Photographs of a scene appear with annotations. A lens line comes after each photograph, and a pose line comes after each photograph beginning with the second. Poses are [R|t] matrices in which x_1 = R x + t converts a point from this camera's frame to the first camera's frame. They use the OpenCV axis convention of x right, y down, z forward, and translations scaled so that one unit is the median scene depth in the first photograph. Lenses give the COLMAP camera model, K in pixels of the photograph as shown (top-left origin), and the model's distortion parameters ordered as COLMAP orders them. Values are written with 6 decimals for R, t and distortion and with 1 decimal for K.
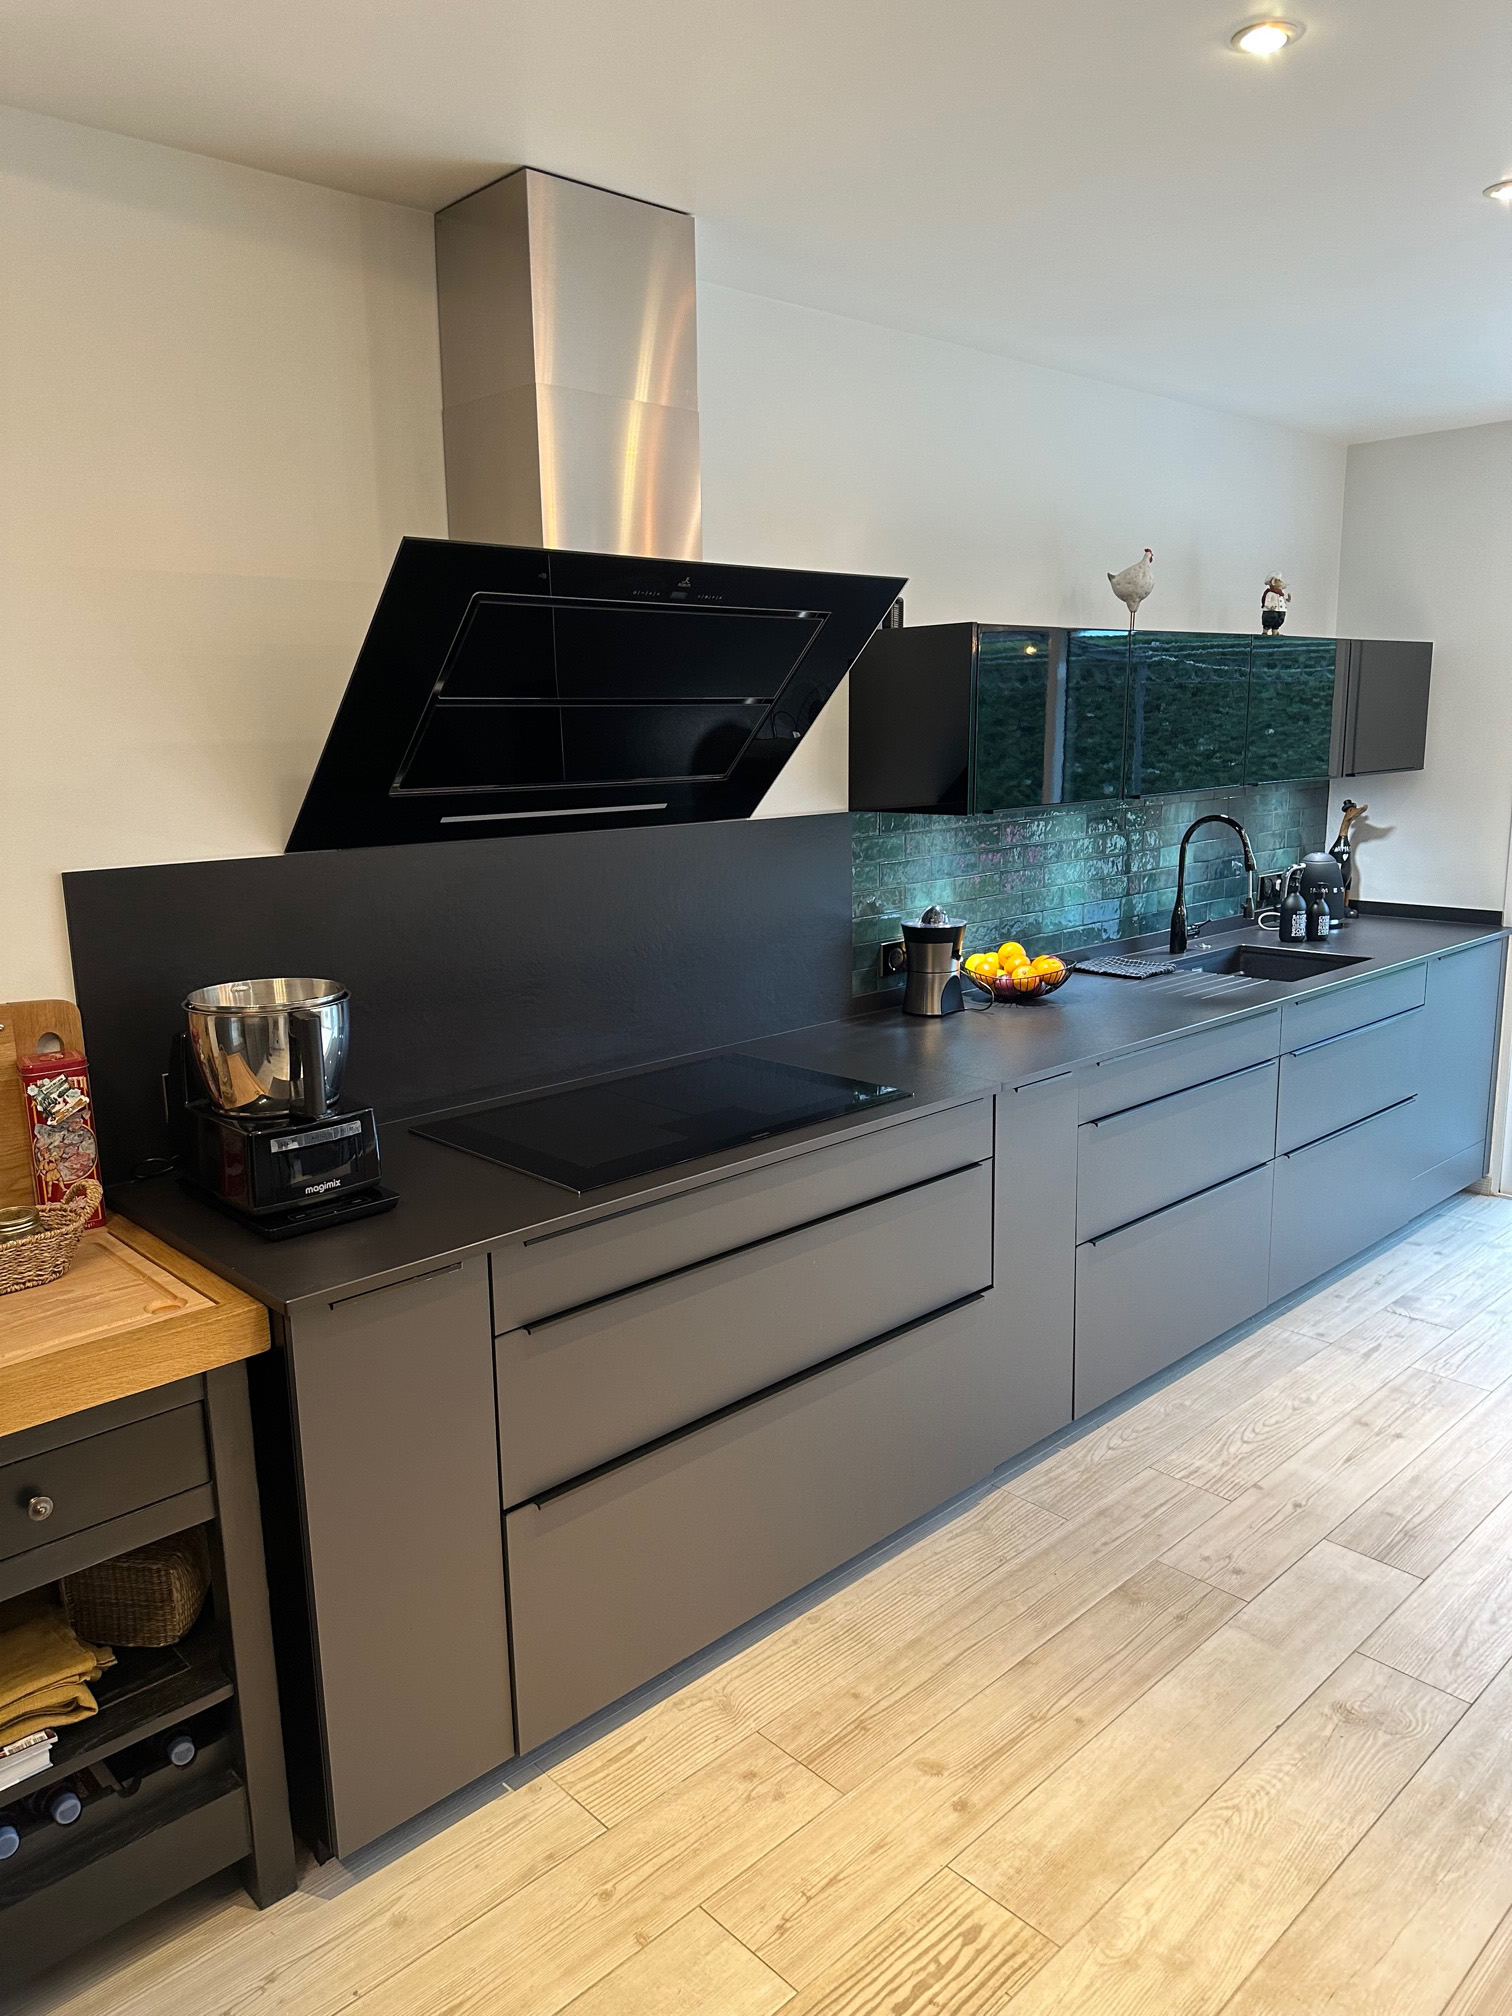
lens RADIAL K [[1407.5, 0, 760.8], [0, 1407.5, 1036.9], [0, 0, 1]] dist [0.097038, -0.103965]
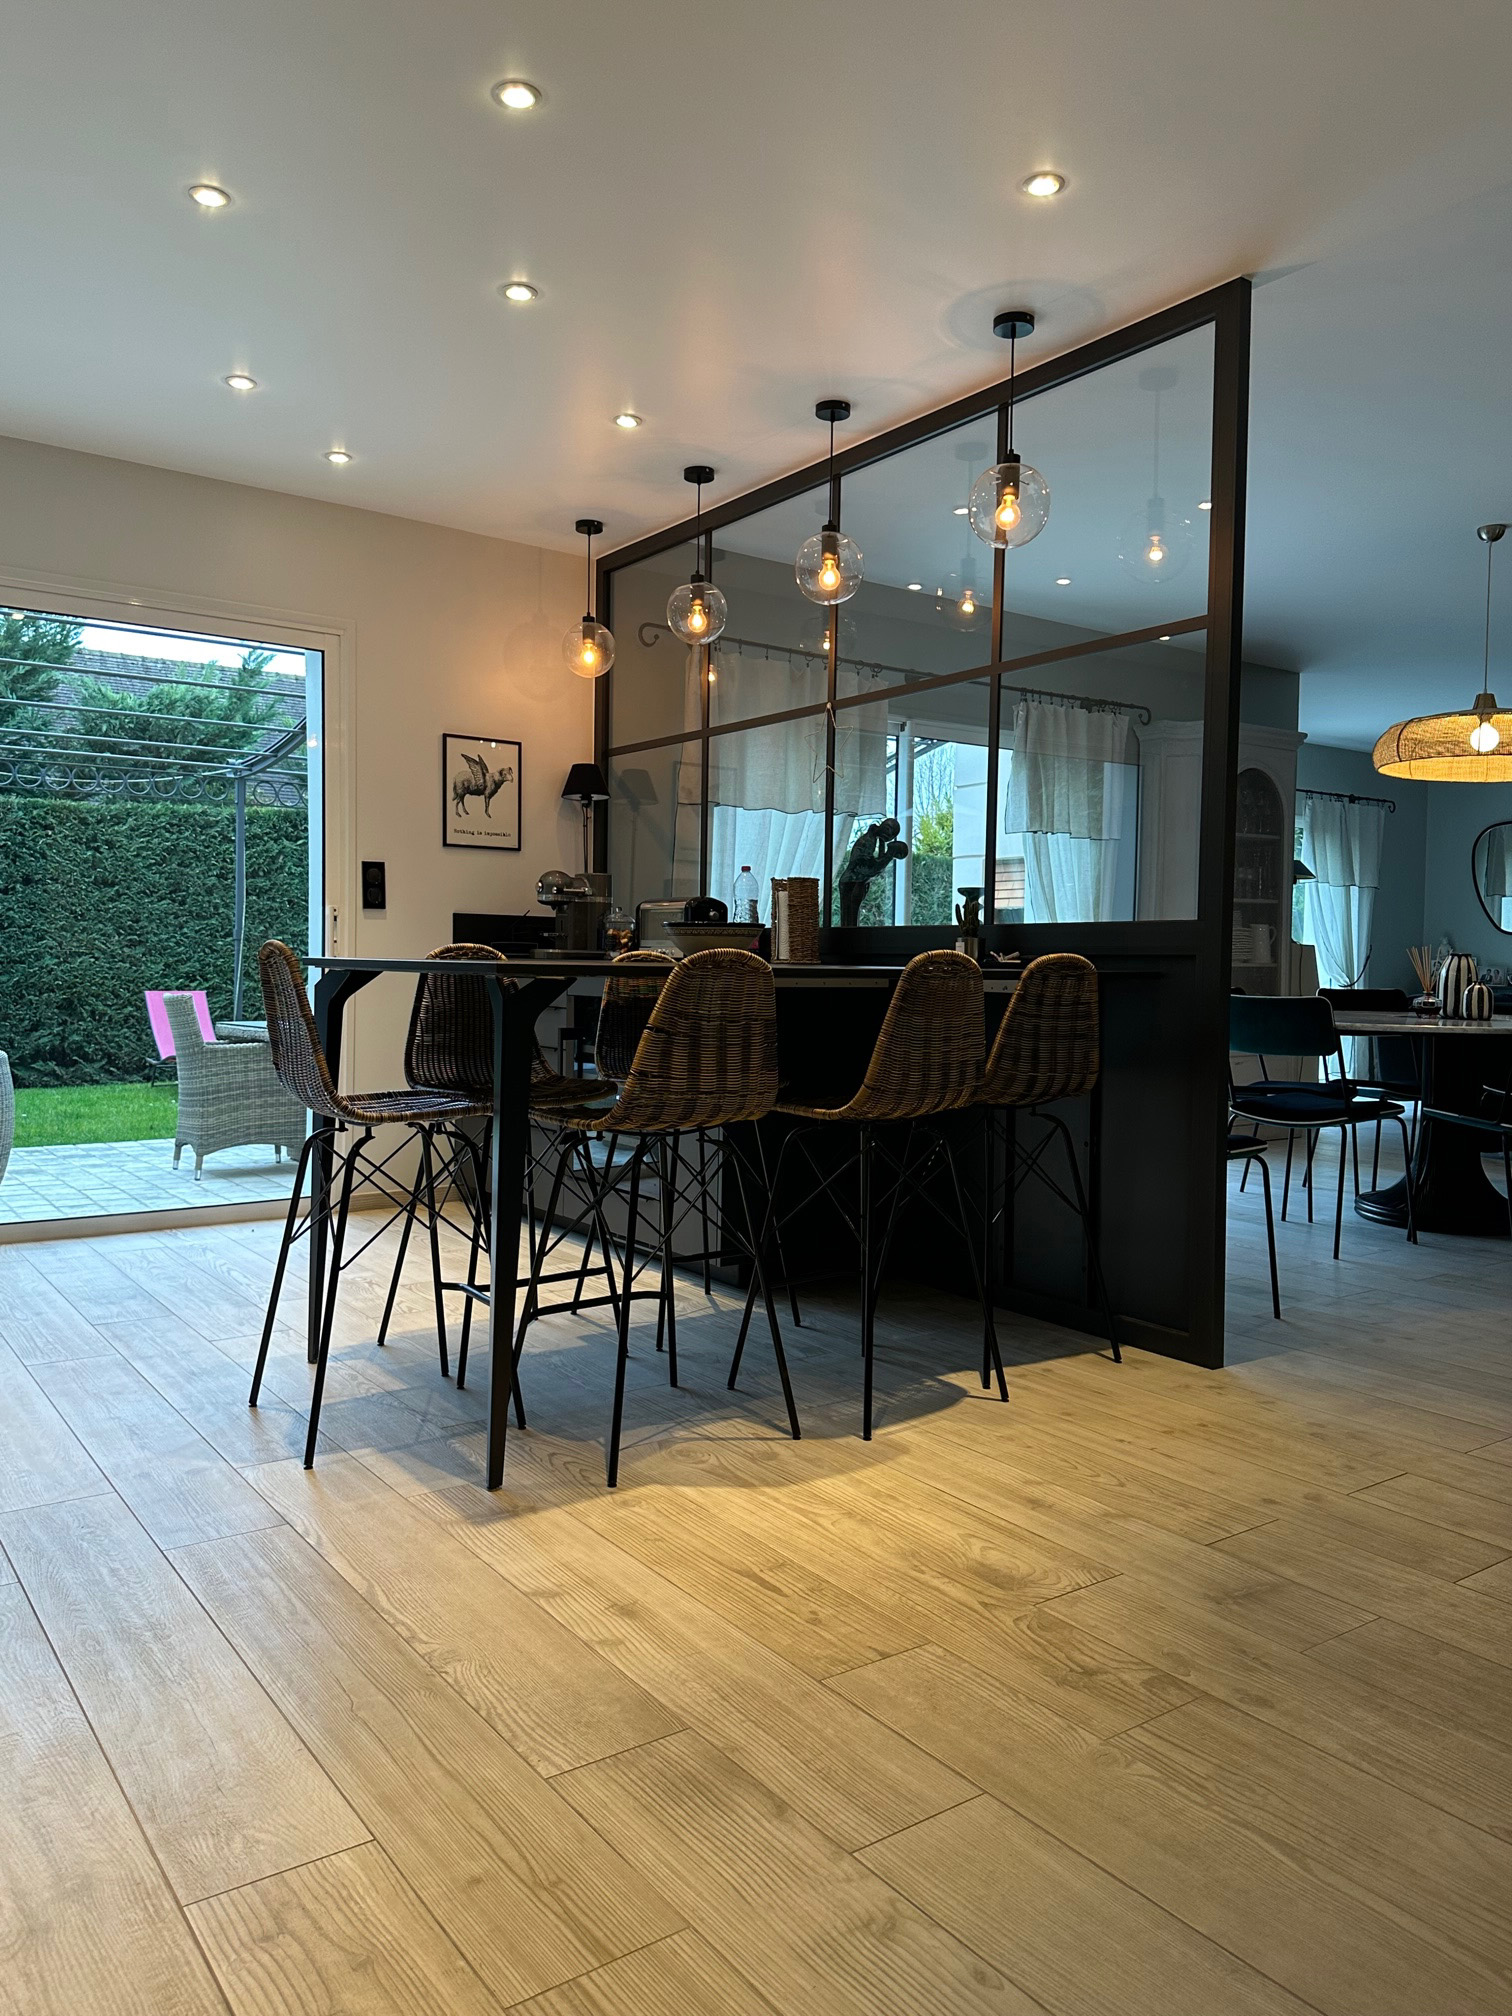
lens RADIAL K [[1421.5, 0, 756.0], [0, 1421.5, 1008.0], [0, 0, 1]] dist [0.007304, 0.002997]
pose [[0.126298, -0.012324, 0.991916, -0.306785], [0.190296, 0.981653, -0.012033, 0.199089], [-0.973569, 0.190277, 0.126326, 0.351149]]
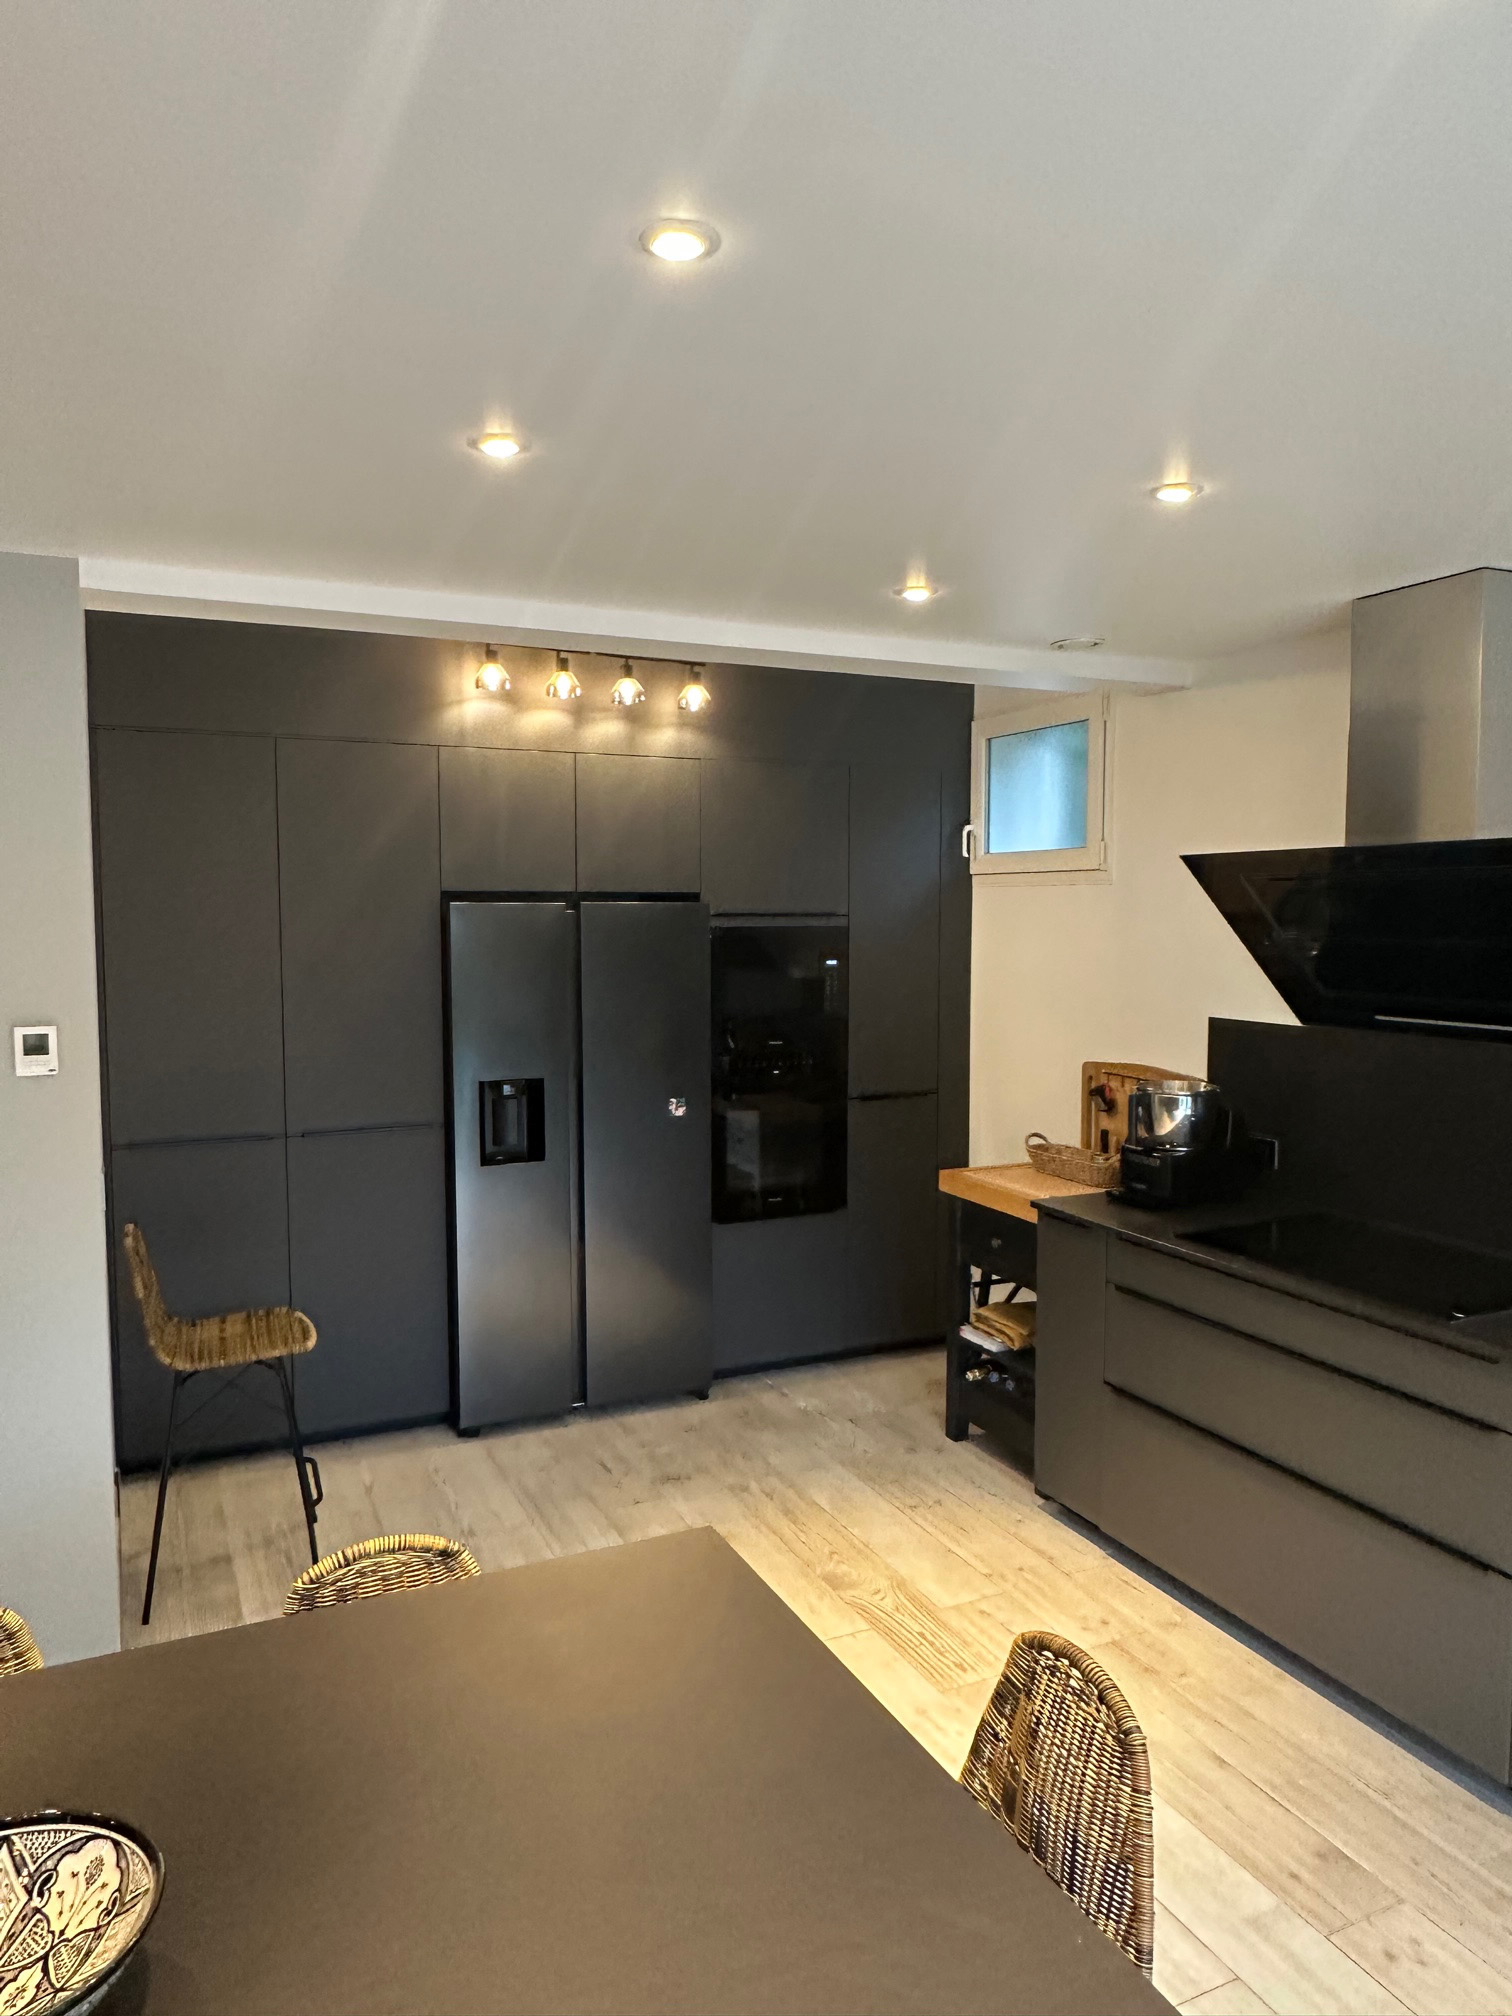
lens RADIAL K [[1337.9, 0, 756.0], [0, 1337.9, 1008.0], [0, 0, 1]] dist [0.000563, 0.000836]
pose [[-0.302486, 0.100070, -0.947886, 1.265275], [-0.197823, 0.966228, 0.165135, -0.263987], [0.932399, 0.237465, -0.272475, 0.786382]]
